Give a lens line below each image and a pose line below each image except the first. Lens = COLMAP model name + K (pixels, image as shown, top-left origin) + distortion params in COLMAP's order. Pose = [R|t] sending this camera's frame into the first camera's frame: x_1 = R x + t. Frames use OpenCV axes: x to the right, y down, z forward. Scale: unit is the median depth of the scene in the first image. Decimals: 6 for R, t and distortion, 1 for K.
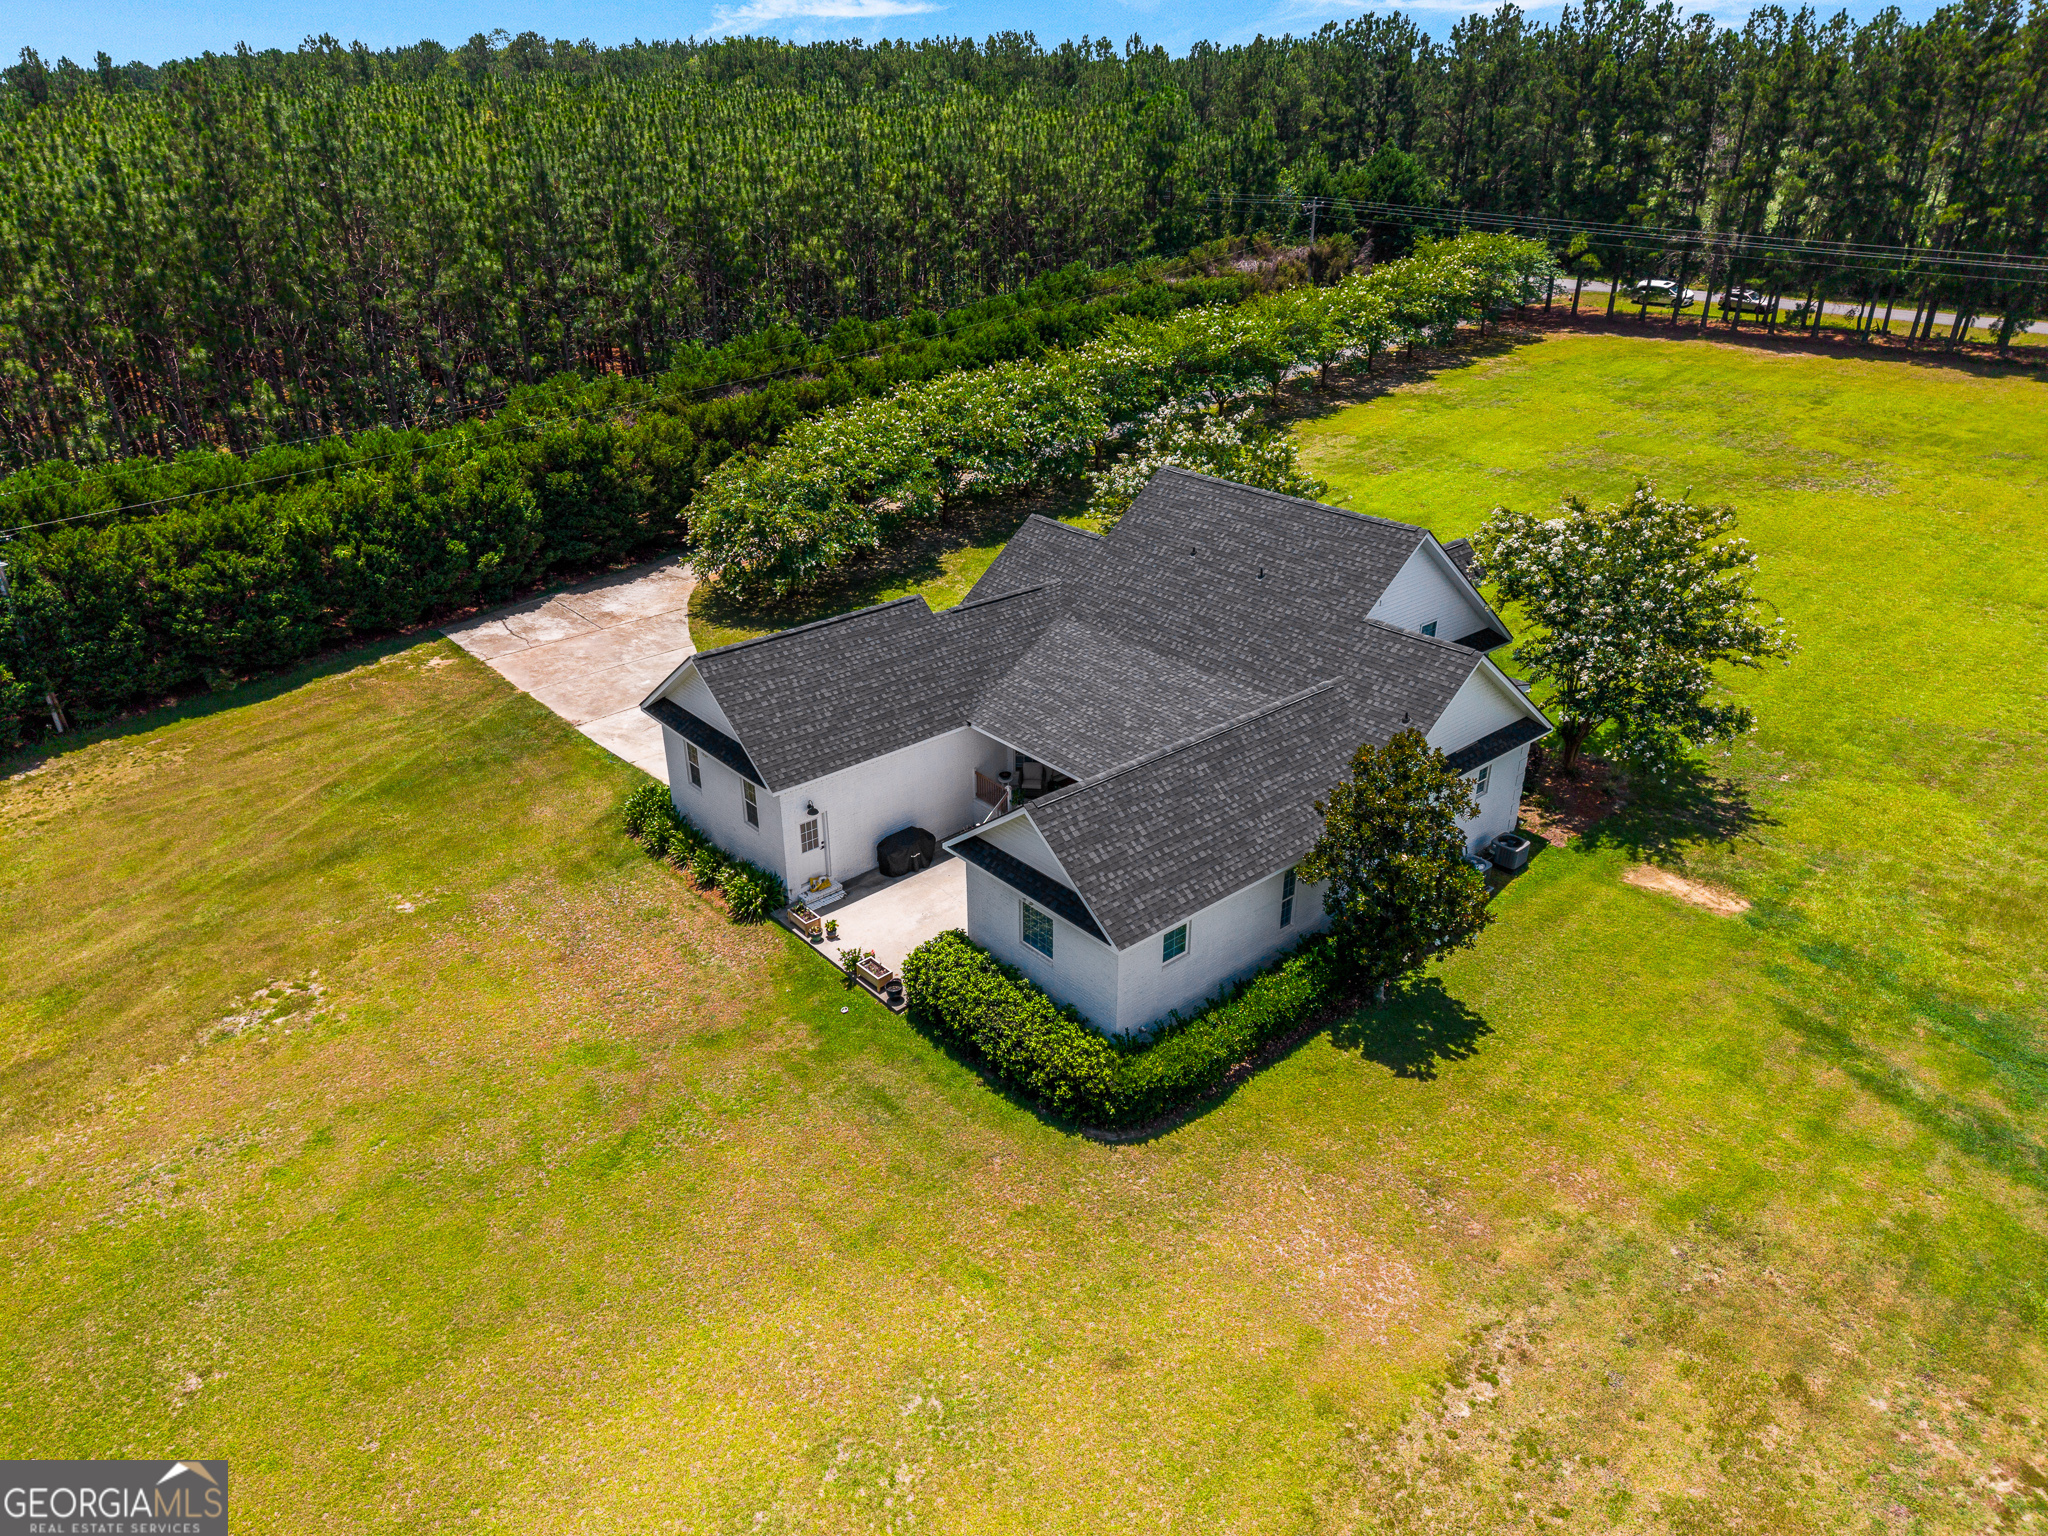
lens RADIAL K [[1384.1, 0, 1024.0], [0, 1384.1, 768.0], [0, 0, 1]] dist [0.002507, 0.000682]
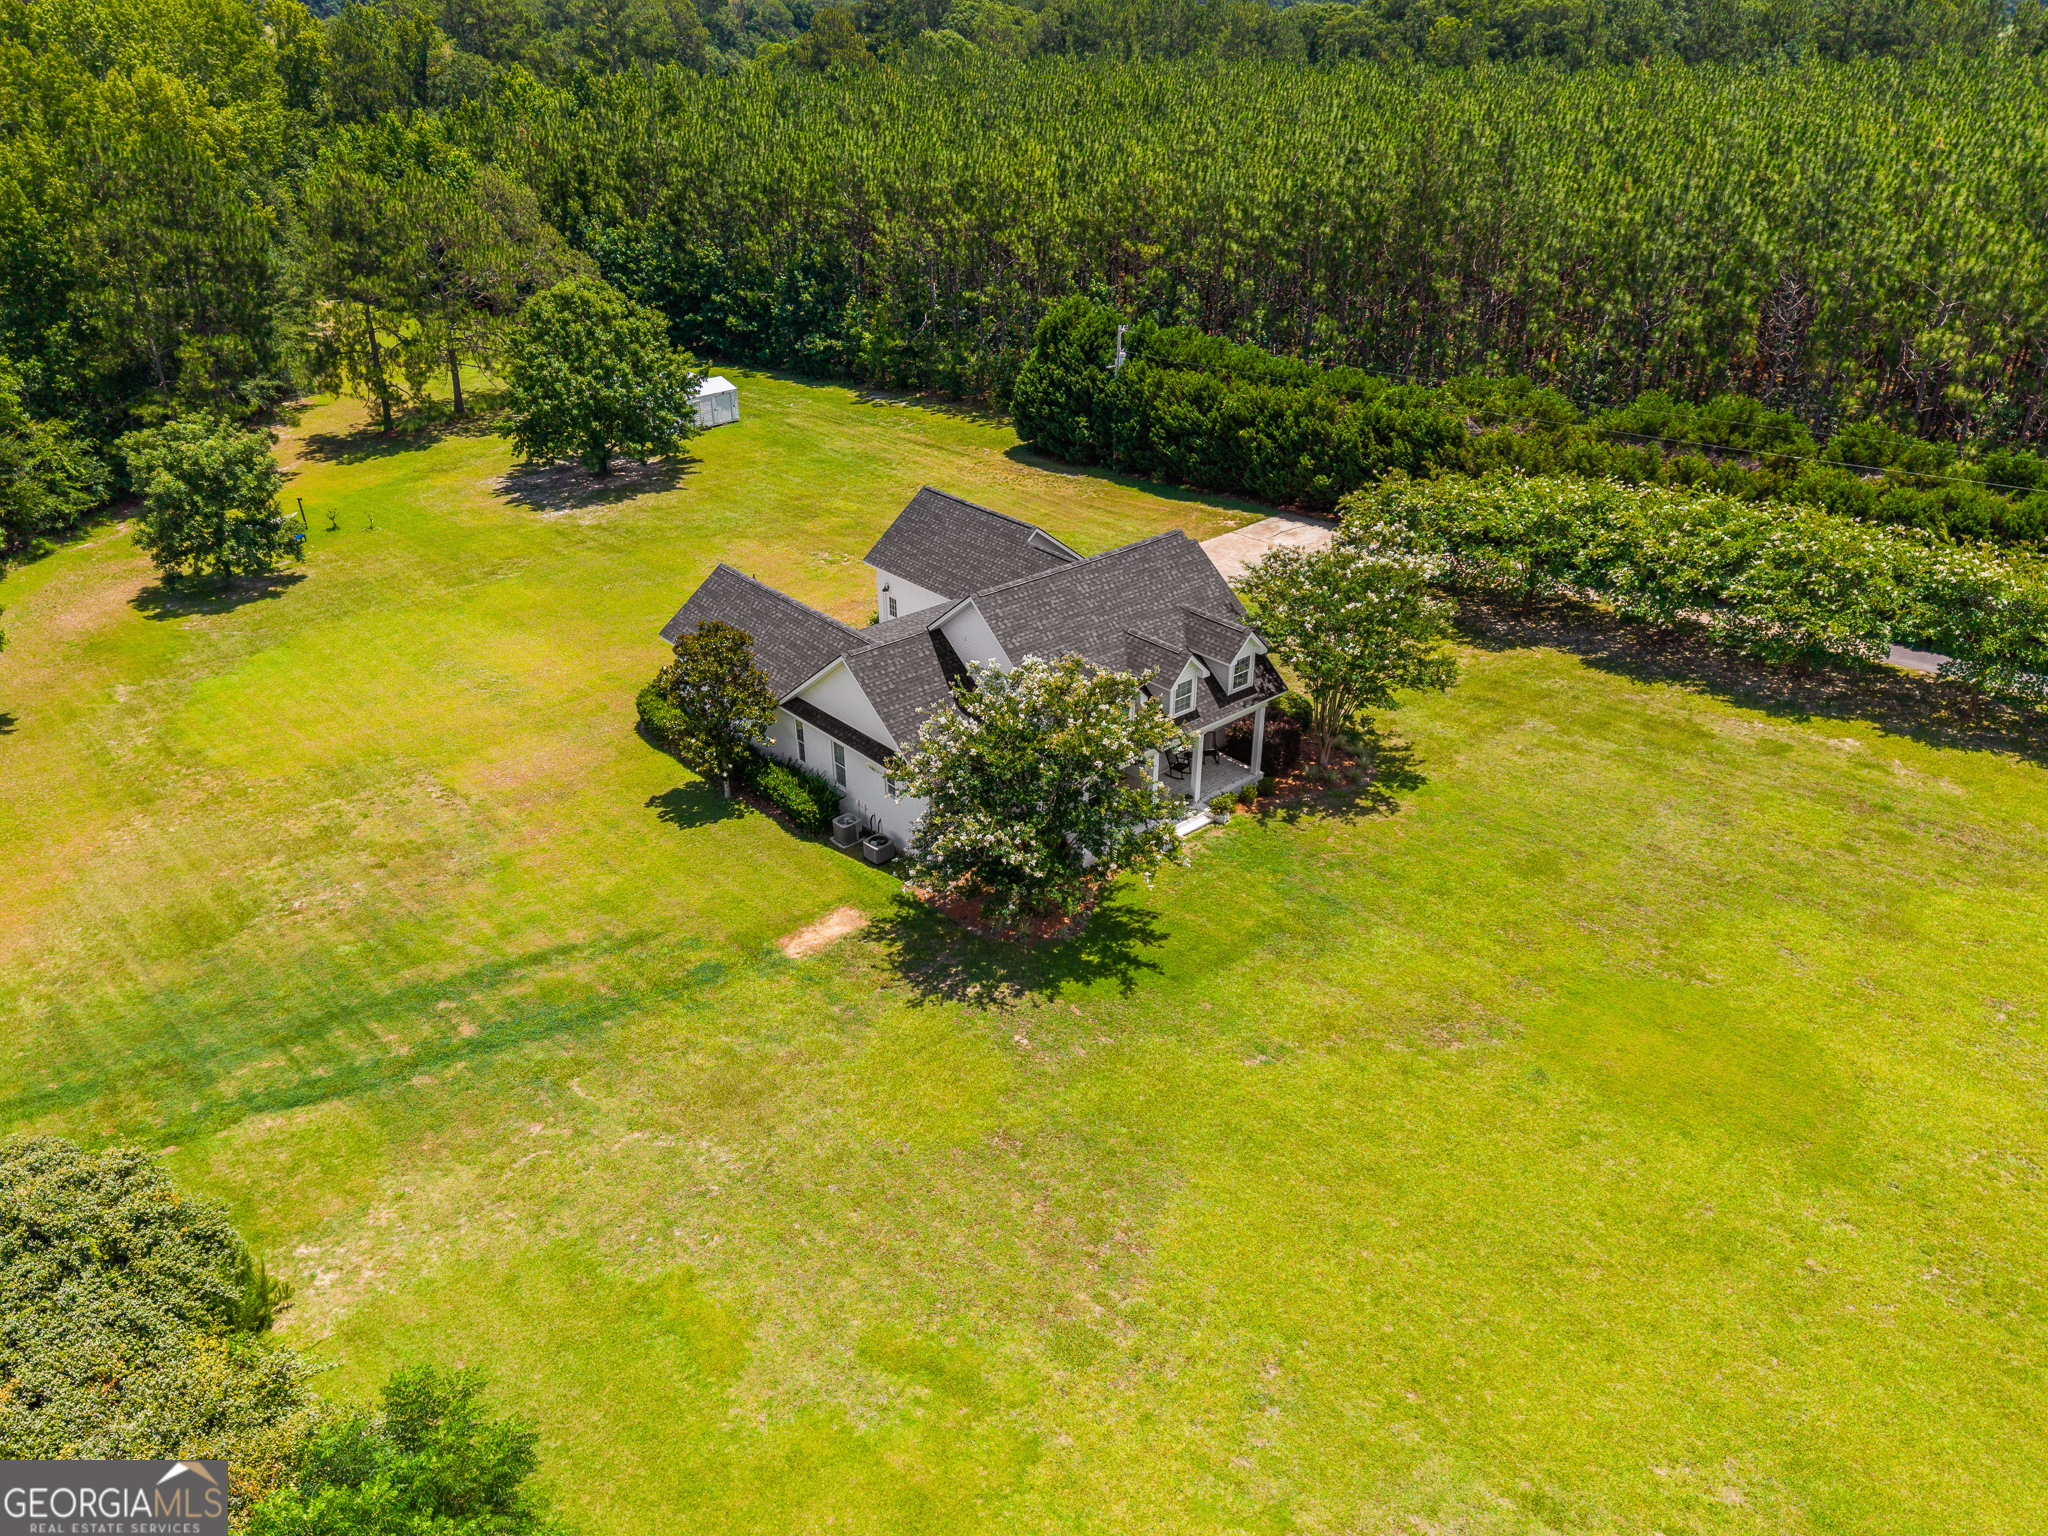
lens RADIAL K [[1487.0, 0, 1024.0], [0, 1487.0, 768.0], [0, 0, 1]] dist [0.045190, -0.056537]
pose [[0.012045, 0.476612, -0.879031, 1.599317], [-0.443519, 0.790435, 0.422497, -0.659231], [0.896184, 0.384778, 0.220907, 0.866603]]
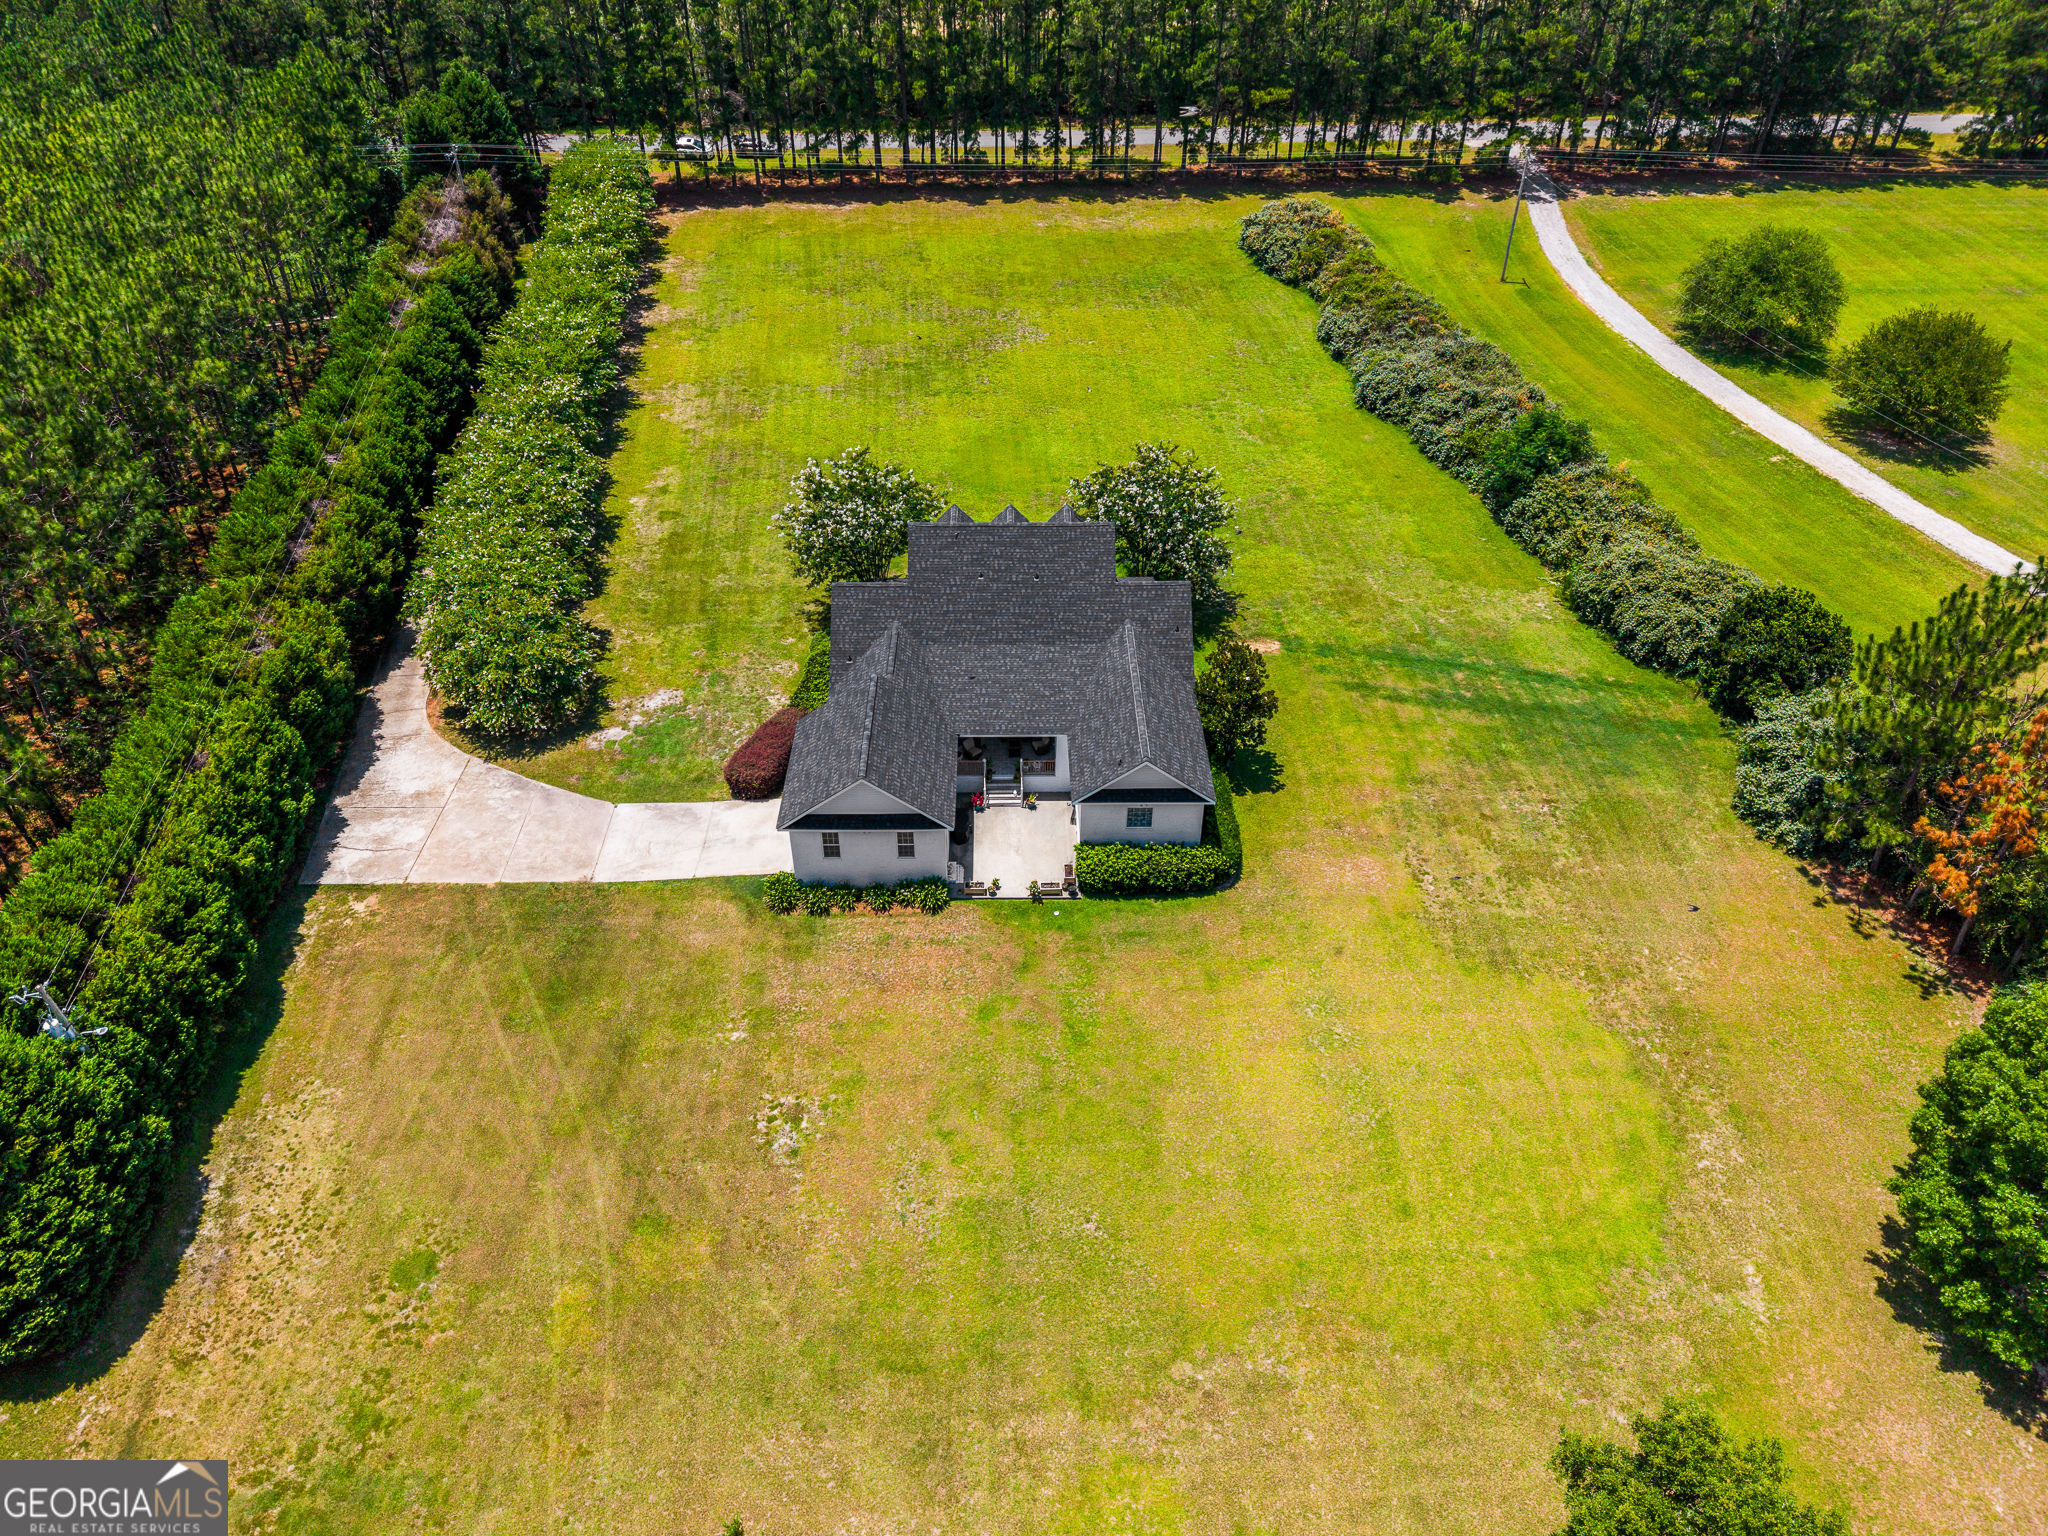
lens RADIAL K [[1394.3, 0, 1024.0], [0, 1394.3, 768.0], [0, 0, 1]] dist [0.035223, -0.036728]
pose [[0.644549, -0.465162, 0.606780, -1.083546], [0.334043, 0.885205, 0.323769, -0.544320], [-0.687730, -0.005994, 0.725942, -0.237264]]
